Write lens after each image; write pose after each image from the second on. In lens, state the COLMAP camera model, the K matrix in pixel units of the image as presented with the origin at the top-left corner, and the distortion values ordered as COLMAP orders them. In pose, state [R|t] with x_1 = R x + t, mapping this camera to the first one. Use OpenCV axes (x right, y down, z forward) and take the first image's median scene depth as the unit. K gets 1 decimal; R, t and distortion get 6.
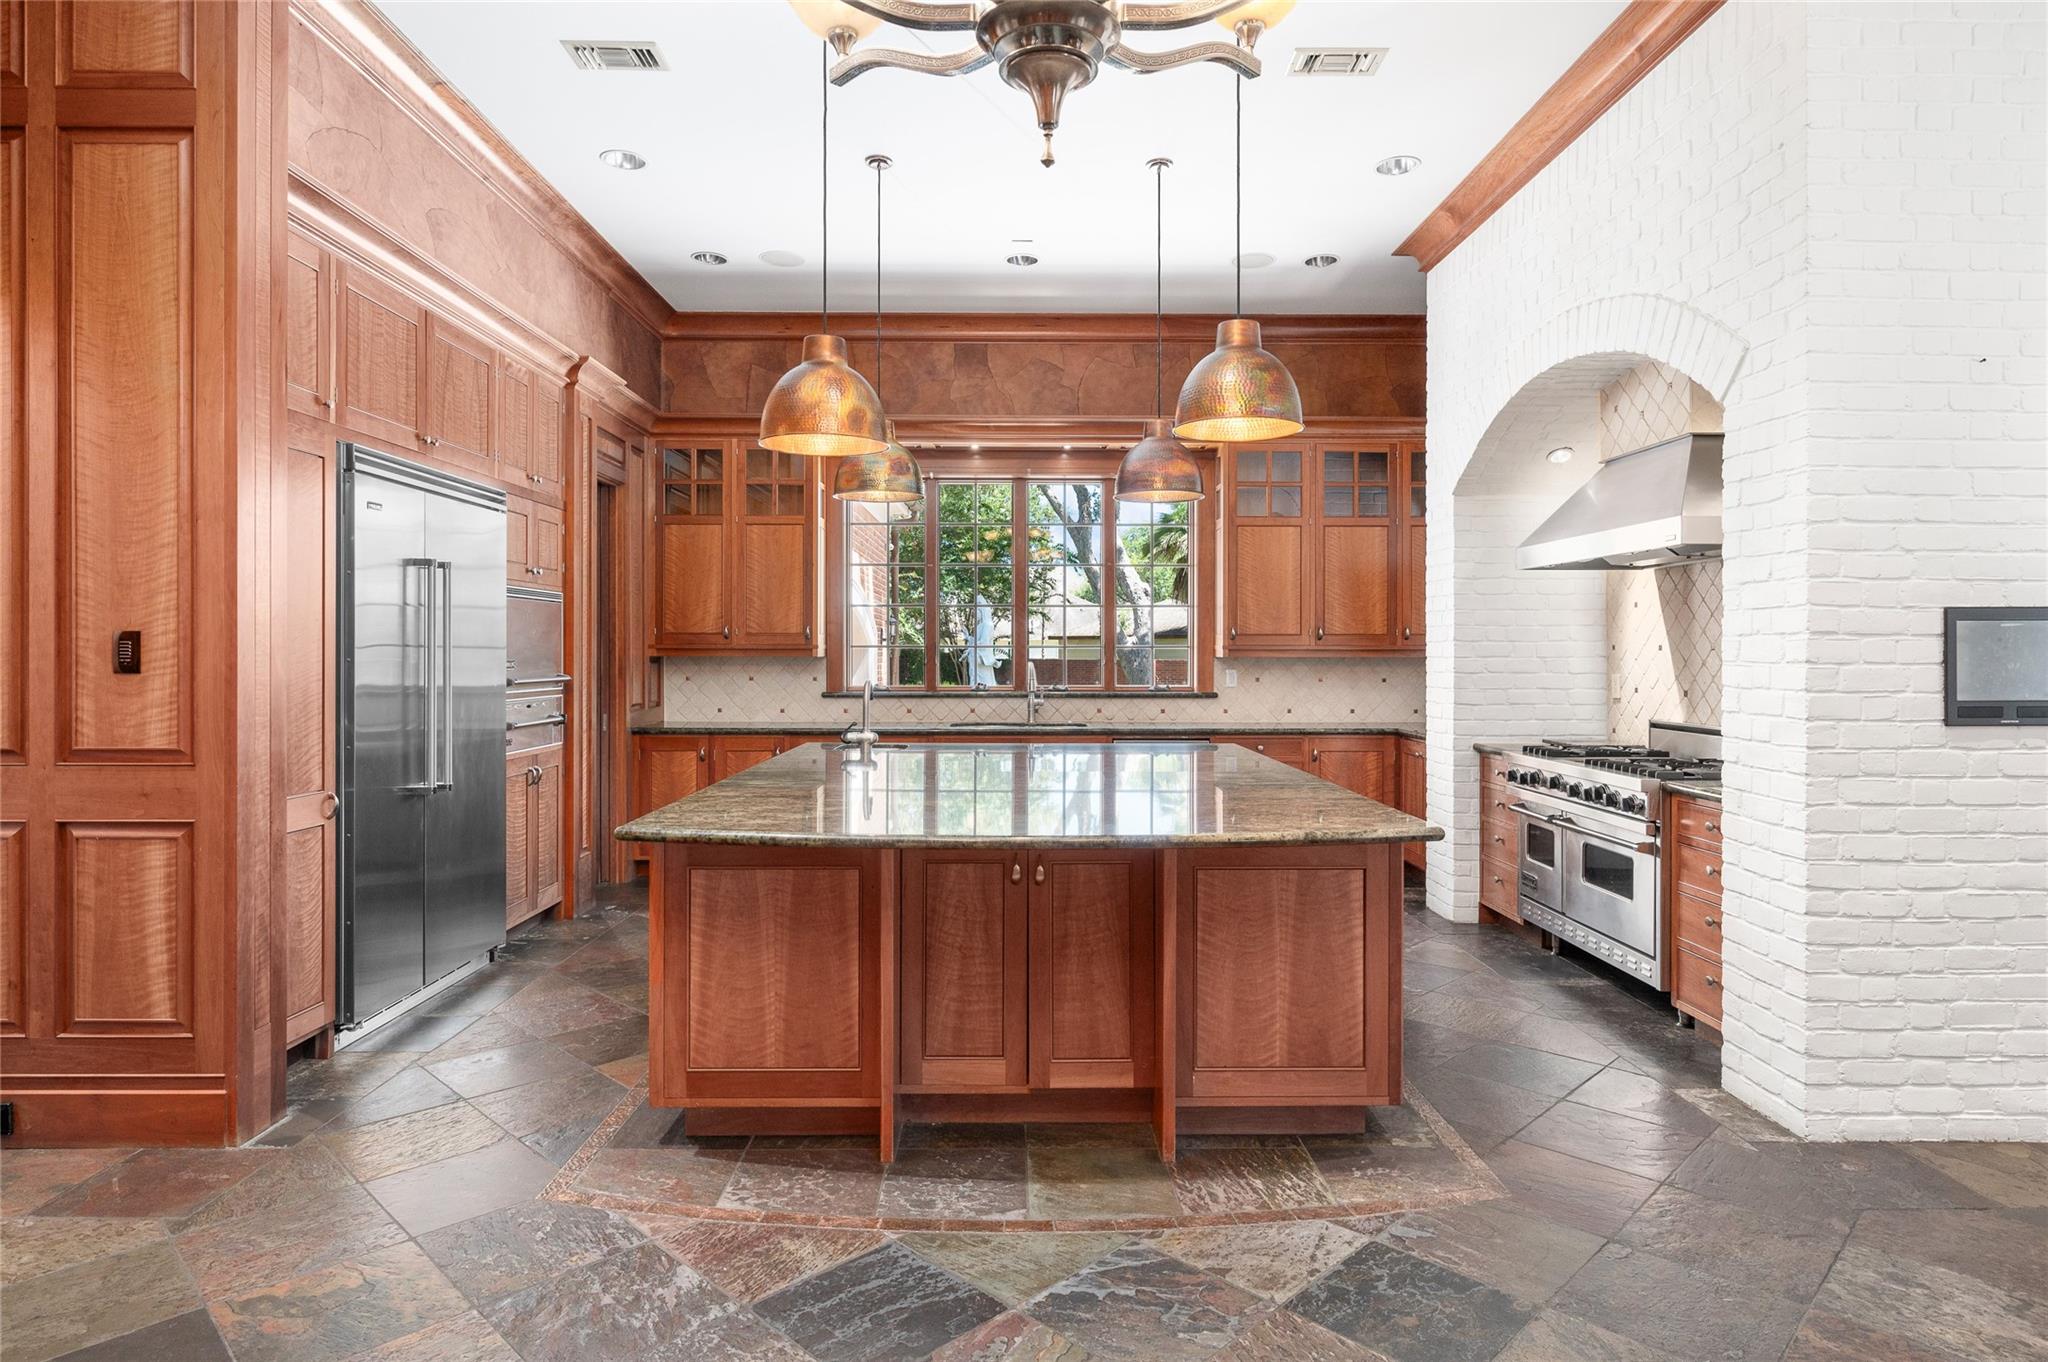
lens RADIAL K [[1166.7, 0, 1024.5], [0, 1166.7, 656.4], [0, 0, 1]] dist [-0.002334, -0.000084]
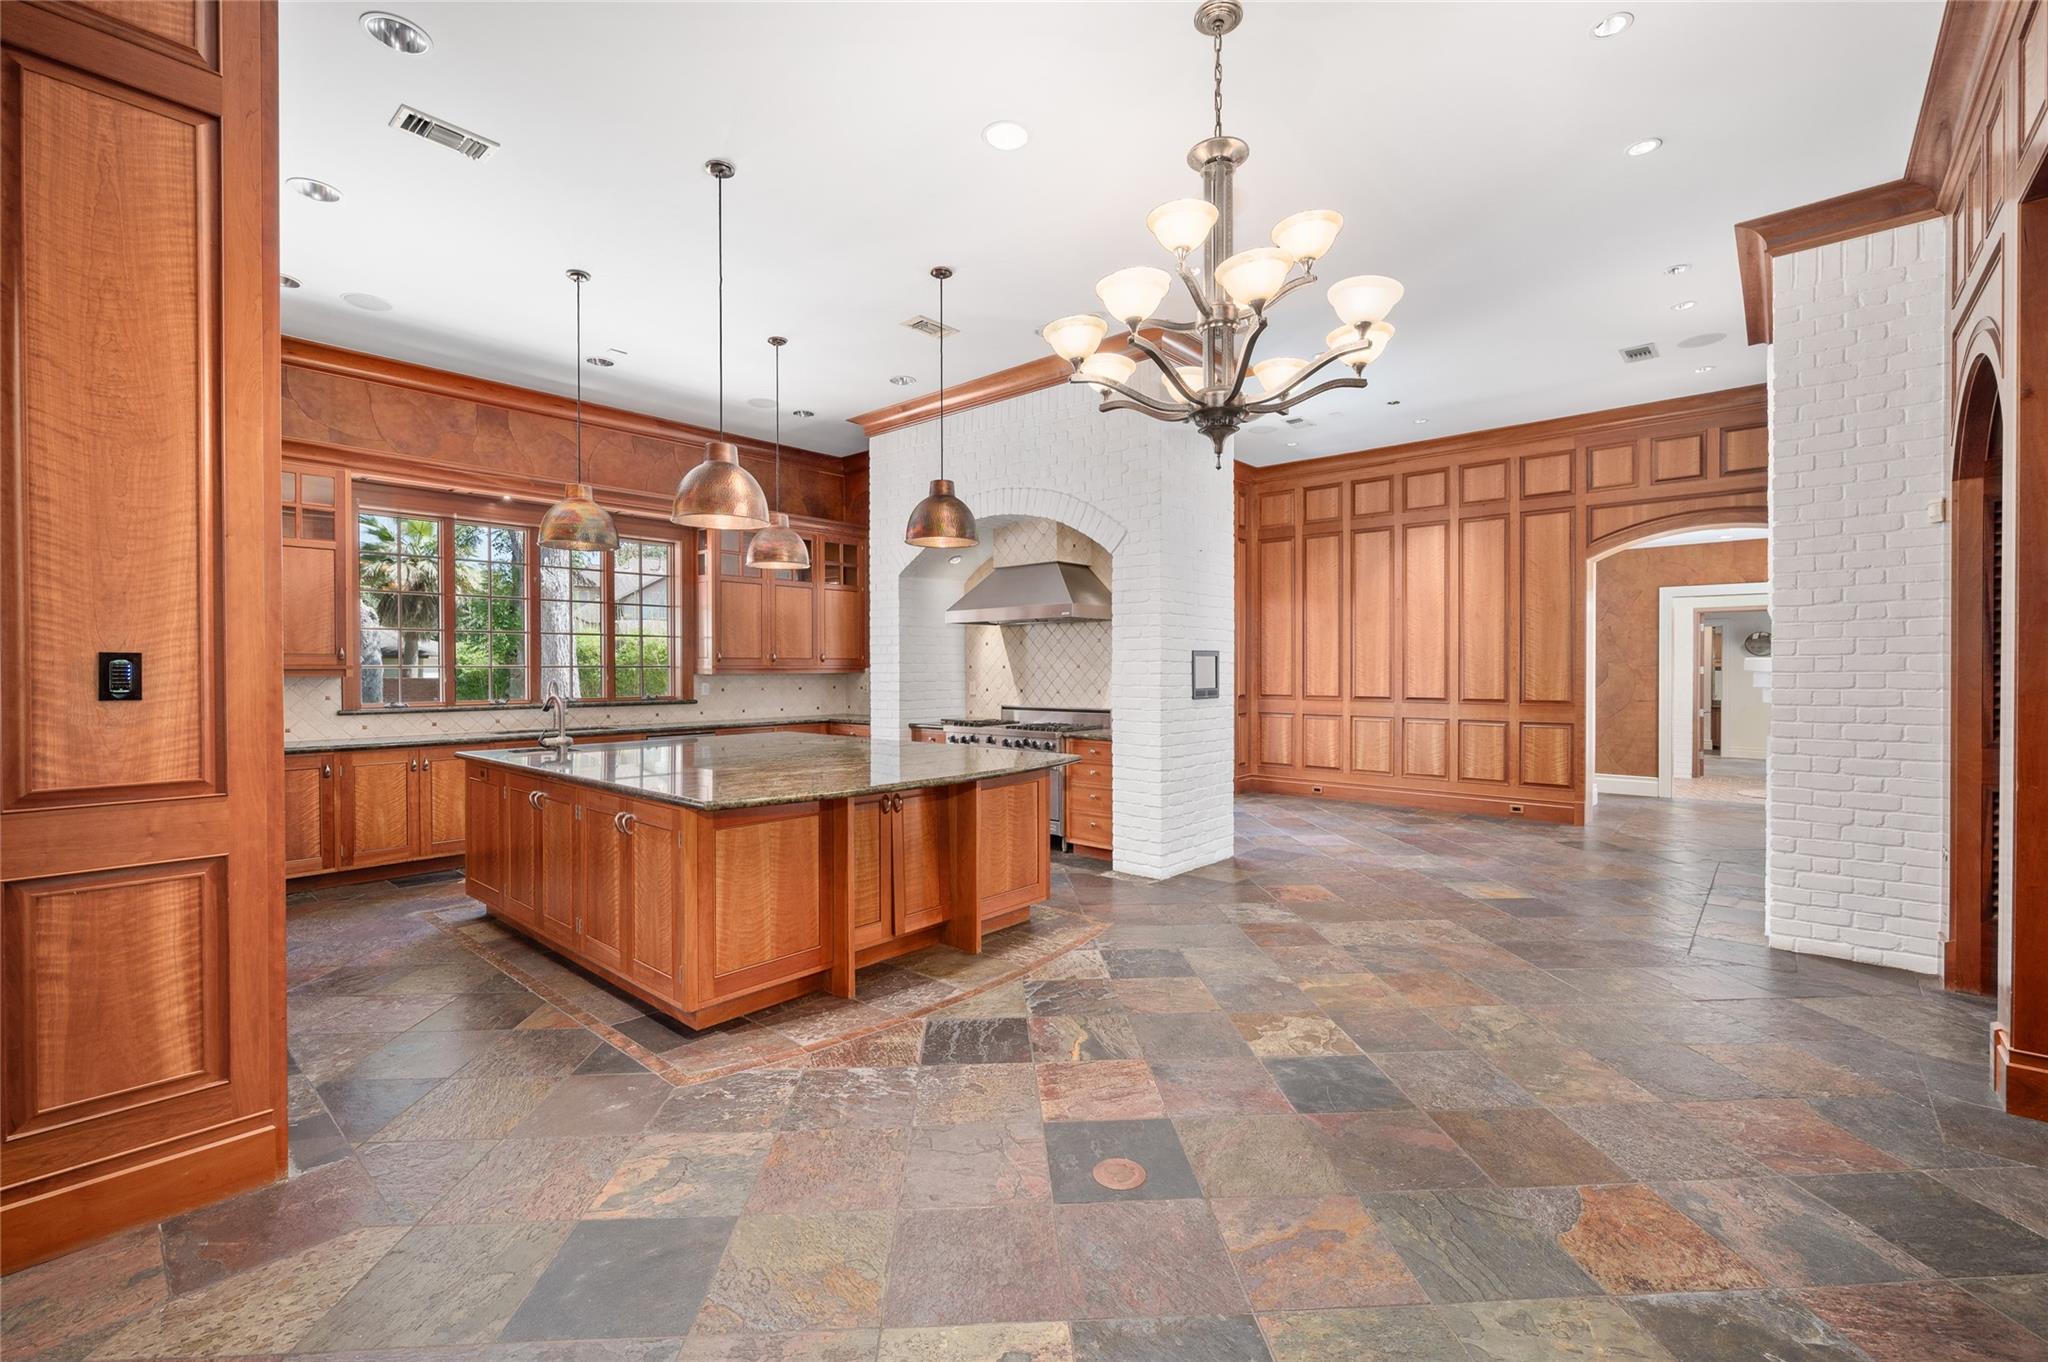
lens RADIAL K [[871.5, 0, 1024.0], [0, 871.5, 681.0], [0, 0, 1]] dist [-0.002005, -0.000296]
pose [[0.666216, -0.013817, 0.745631, -0.804882], [0.006159, 0.999896, 0.013025, -0.004745], [-0.745733, -0.004085, 0.666232, 0.048242]]
